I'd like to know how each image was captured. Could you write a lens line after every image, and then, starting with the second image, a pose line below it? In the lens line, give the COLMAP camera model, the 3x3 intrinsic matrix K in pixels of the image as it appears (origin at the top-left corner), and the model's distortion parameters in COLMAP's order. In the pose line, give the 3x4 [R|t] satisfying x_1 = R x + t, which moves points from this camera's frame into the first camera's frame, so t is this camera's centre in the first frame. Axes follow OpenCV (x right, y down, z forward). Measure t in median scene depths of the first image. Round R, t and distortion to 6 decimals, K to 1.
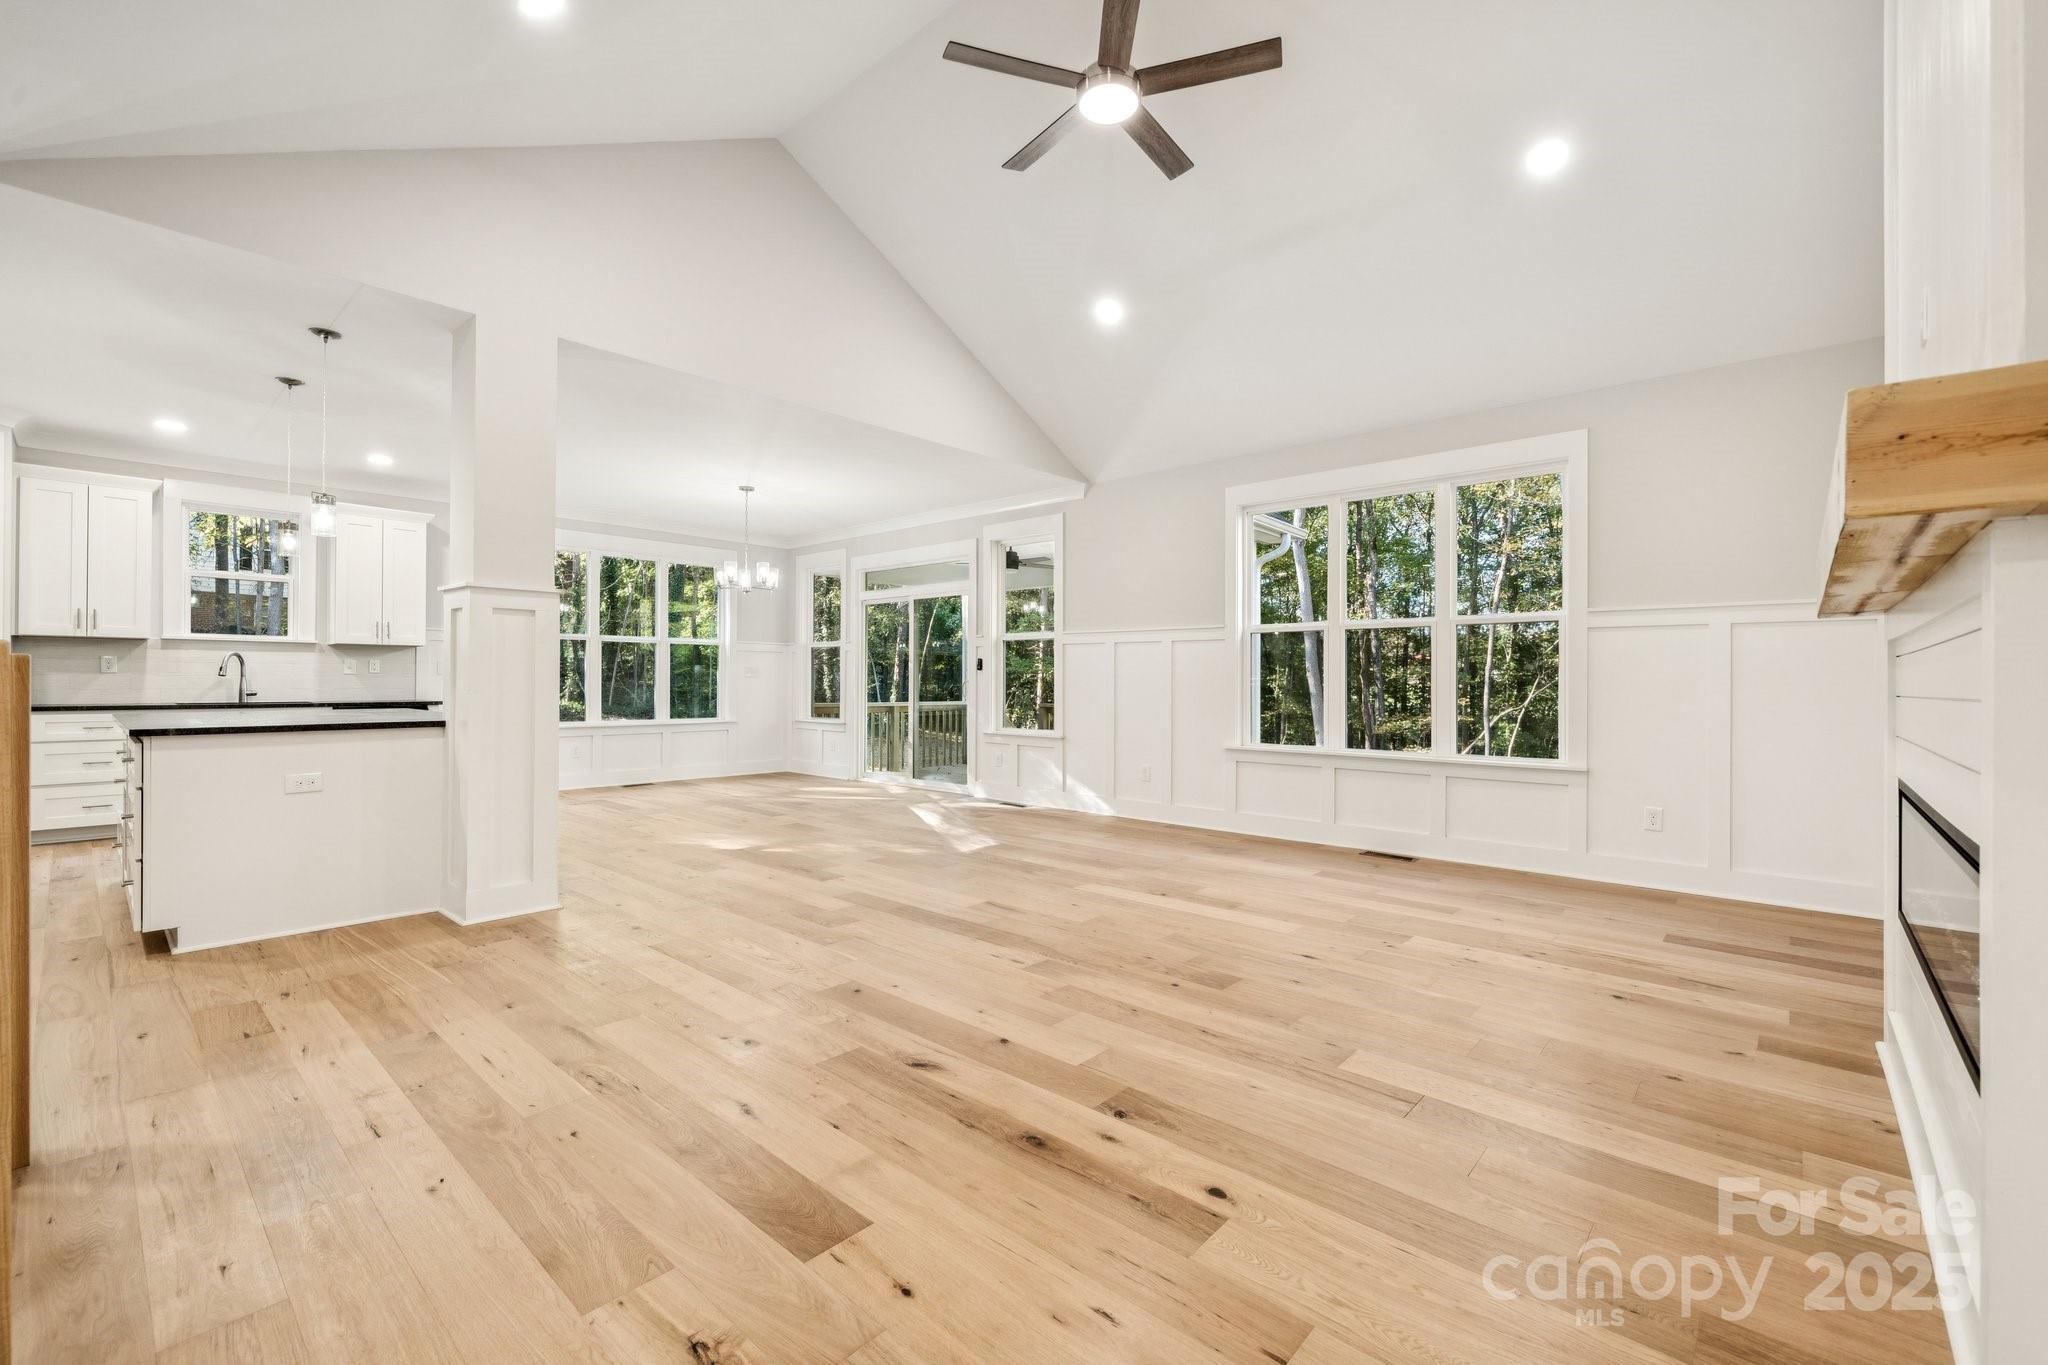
lens RADIAL K [[858.3, 0, 1033.7], [0, 858.3, 682.3], [0, 0, 1]] dist [-0.000457, -0.000023]
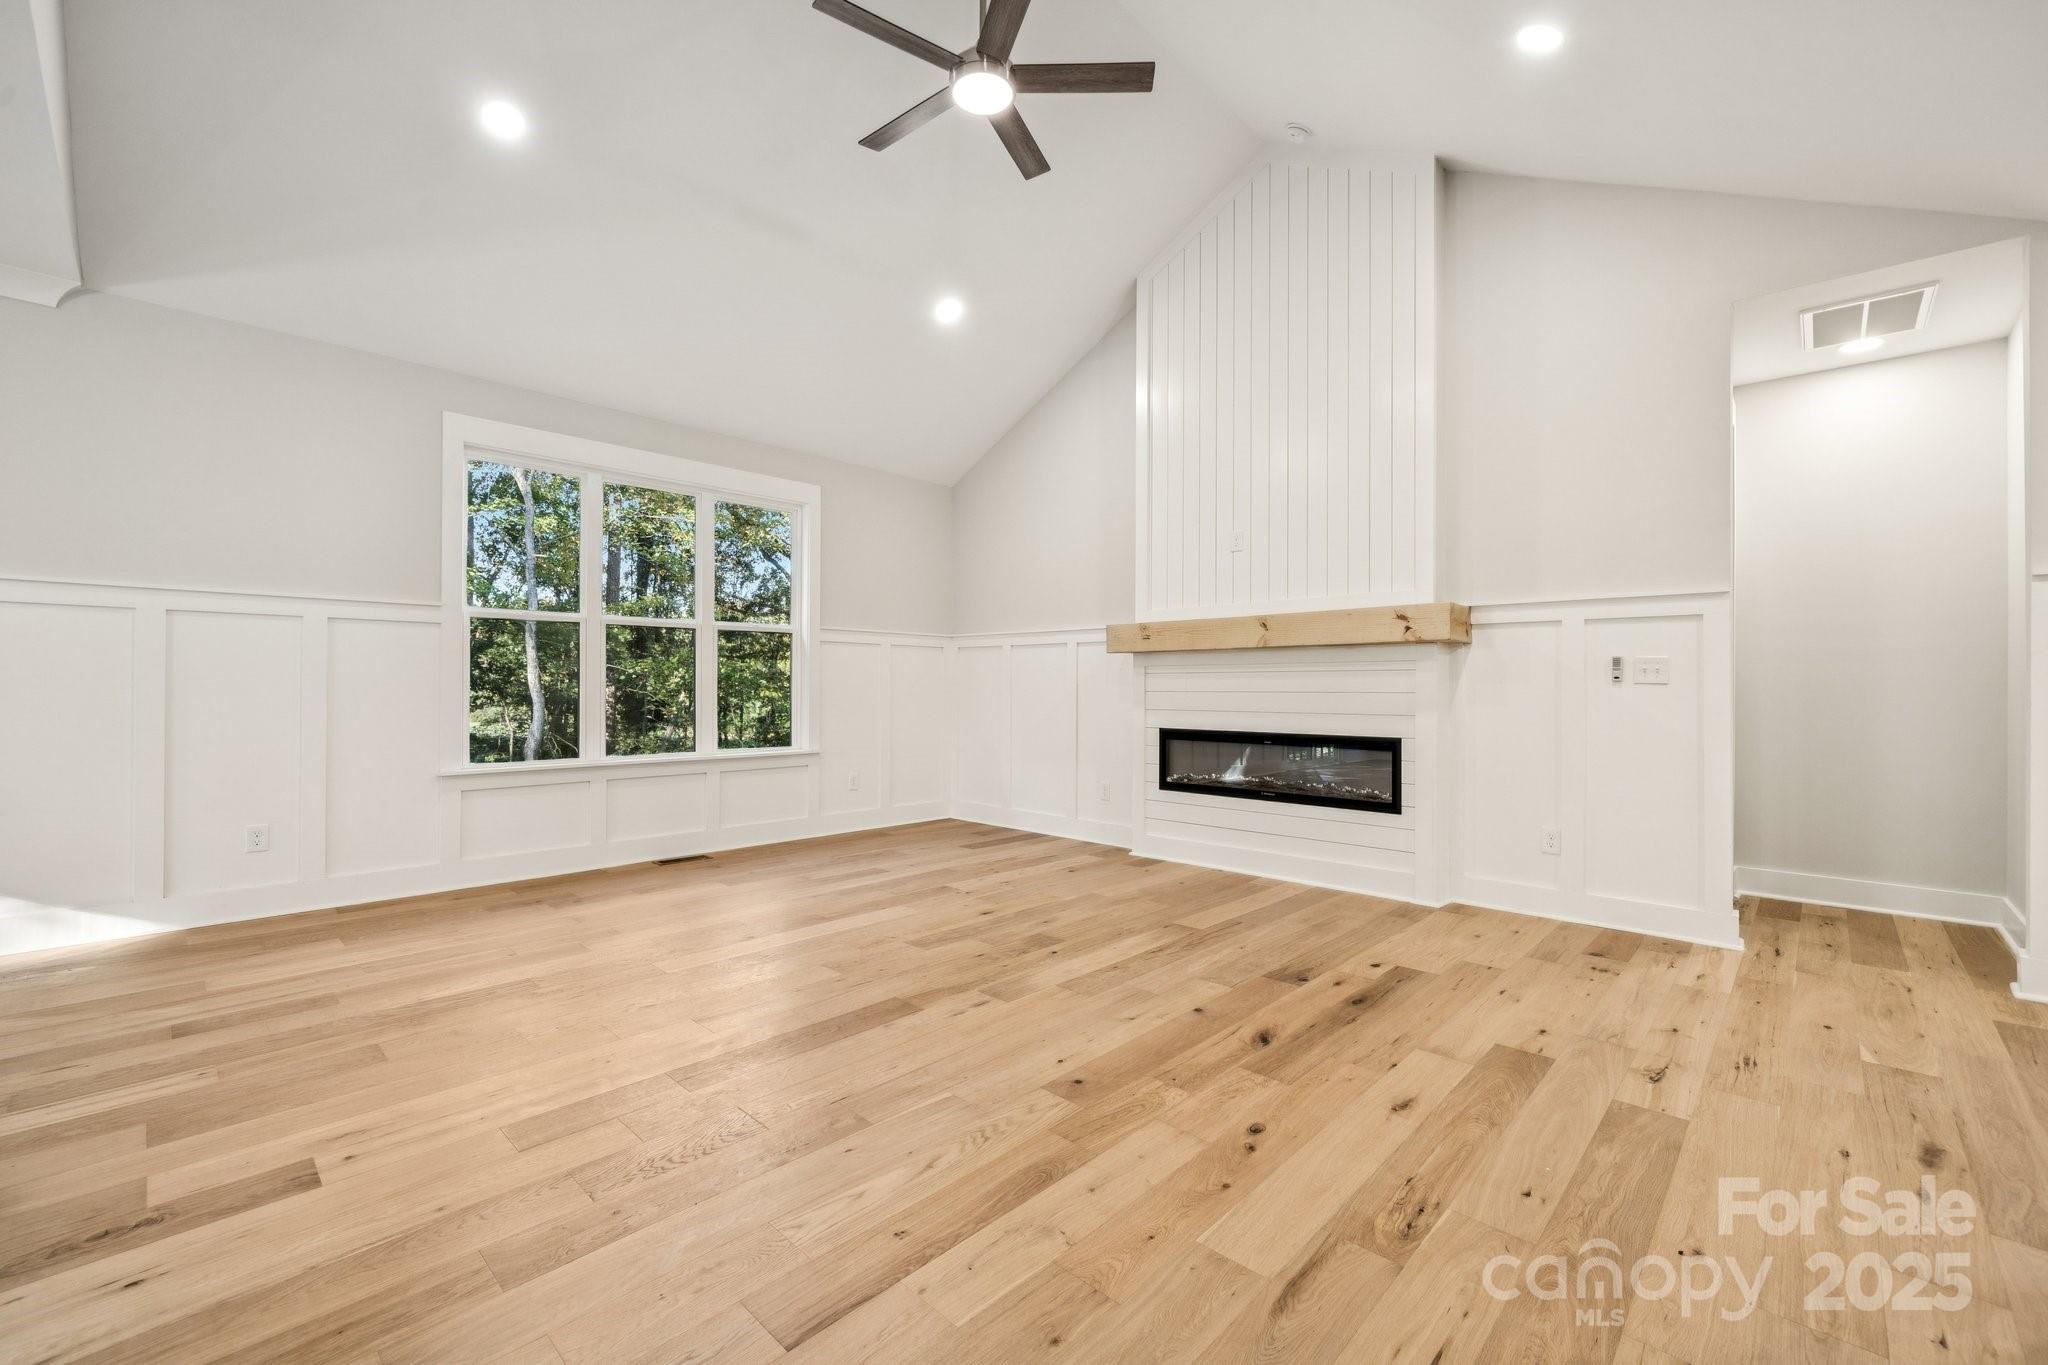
lens RADIAL K [[841.3, 0, 1036.8], [0, 841.3, 682.2], [0, 0, 1]] dist [-0.001198, -0.000010]
pose [[0.027439, 0.000179, 0.999623, -0.765084], [-0.003882, 0.999992, -0.000072, -0.004661], [-0.999616, -0.003879, 0.027439, 0.798059]]
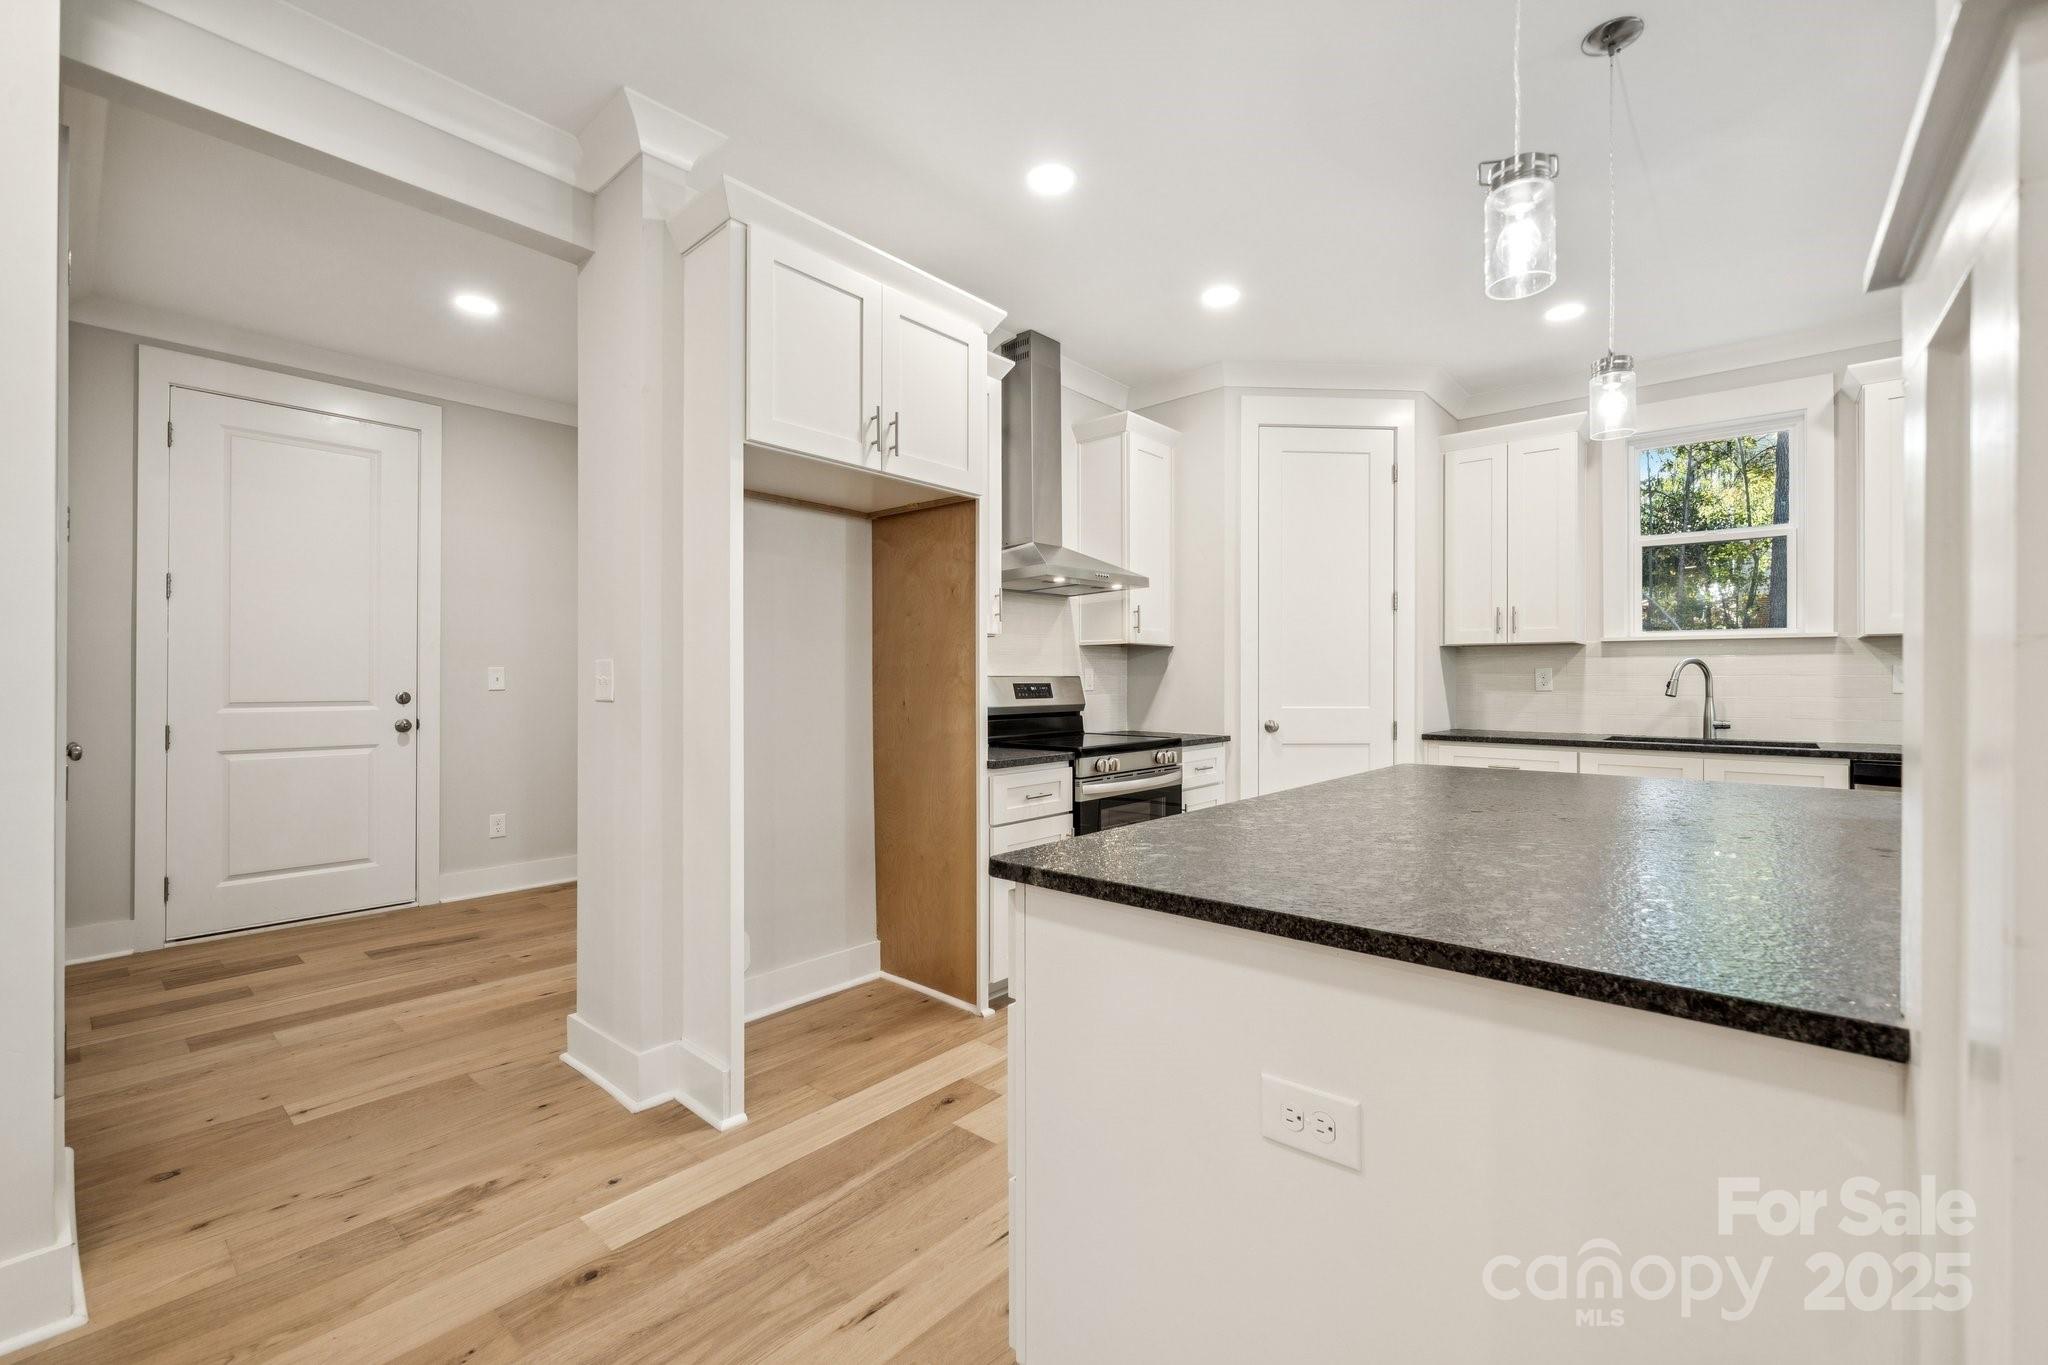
lens RADIAL K [[853.2, 0, 1031.7], [0, 853.2, 679.3], [0, 0, 1]] dist [-0.008098, -0.000264]
pose [[0.015952, -0.006489, -0.999852, -0.547872], [-0.003361, 0.999973, -0.006543, -0.023453], [0.999867, 0.003465, 0.015929, 0.864113]]
